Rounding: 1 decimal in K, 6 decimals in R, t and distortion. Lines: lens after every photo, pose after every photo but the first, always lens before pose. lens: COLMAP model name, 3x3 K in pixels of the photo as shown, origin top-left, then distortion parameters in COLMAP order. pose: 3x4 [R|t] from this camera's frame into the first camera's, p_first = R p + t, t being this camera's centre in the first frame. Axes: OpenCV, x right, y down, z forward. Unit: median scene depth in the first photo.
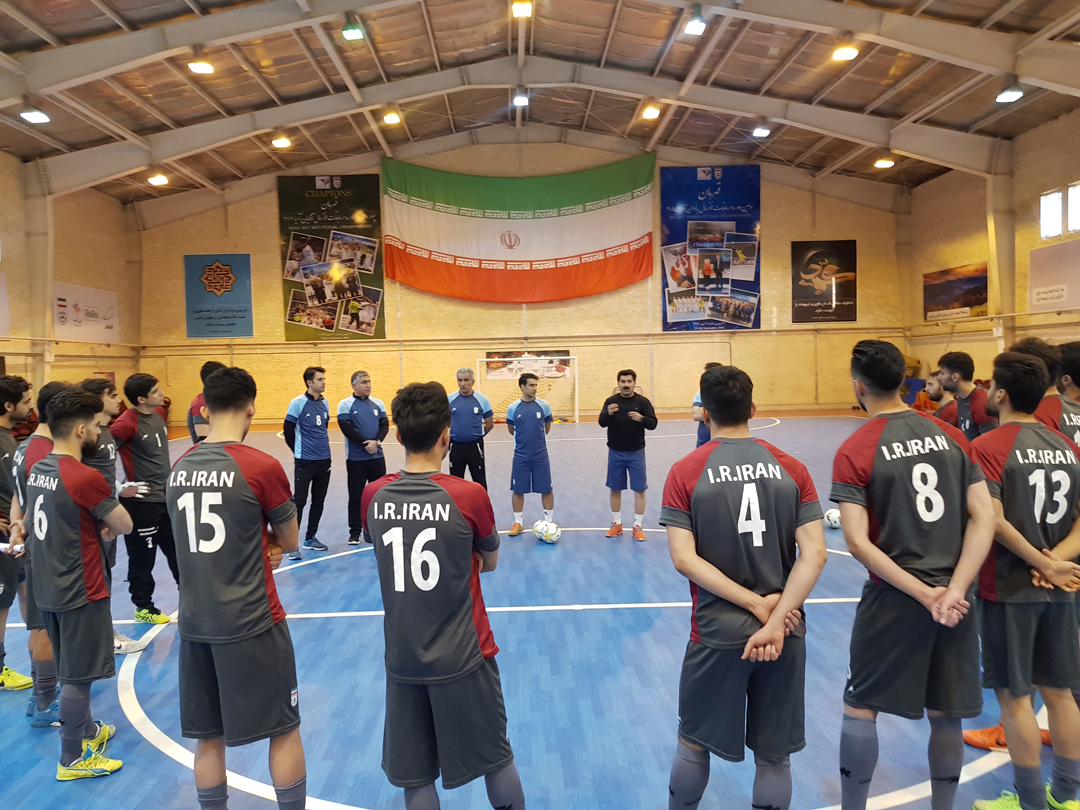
lens RADIAL K [[832.6, 0, 523.0], [0, 832.6, 398.7], [0, 0, 1]] dist [0.075616, -0.113329]
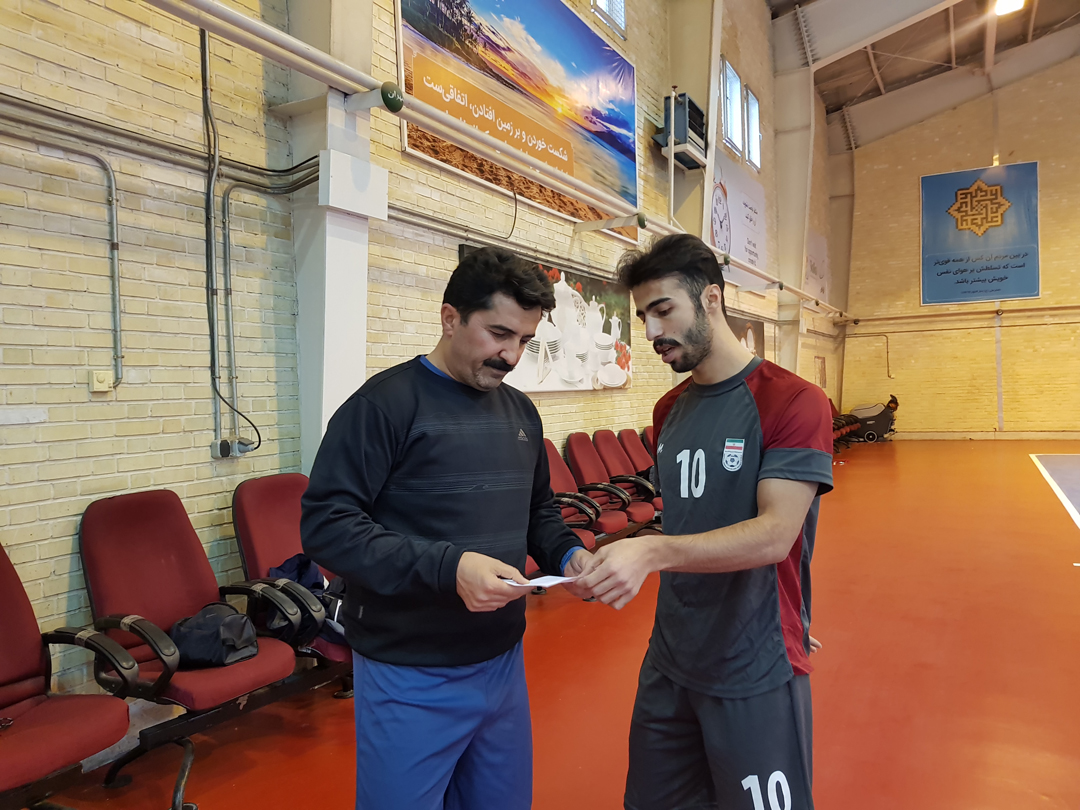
lens RADIAL K [[839.1, 0, 540.7], [0, 839.1, 399.7], [0, 0, 1]] dist [0.082536, -0.118283]
pose [[0.878048, 0.006415, -0.478530, -0.349320], [-0.011802, 0.999896, -0.008251, 0.010849], [0.478427, 0.012893, 0.878033, 0.285190]]
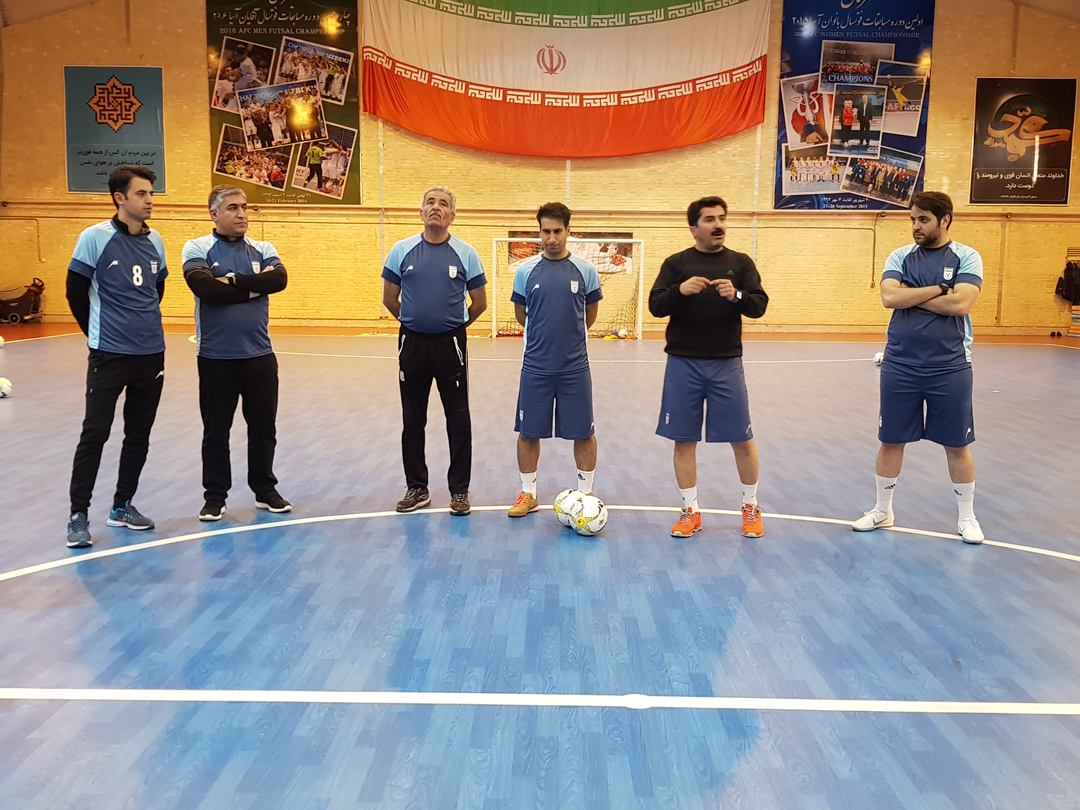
lens RADIAL K [[1102.4, 0, 544.8], [0, 1102.4, 405.4], [0, 0, 1]] dist [0.082032, -0.155722]
pose [[0.999026, 0.041285, -0.015555, 0.004396], [-0.039922, 0.996028, 0.079593, 0.012460], [0.018779, -0.078894, 0.996706, 0.100988]]
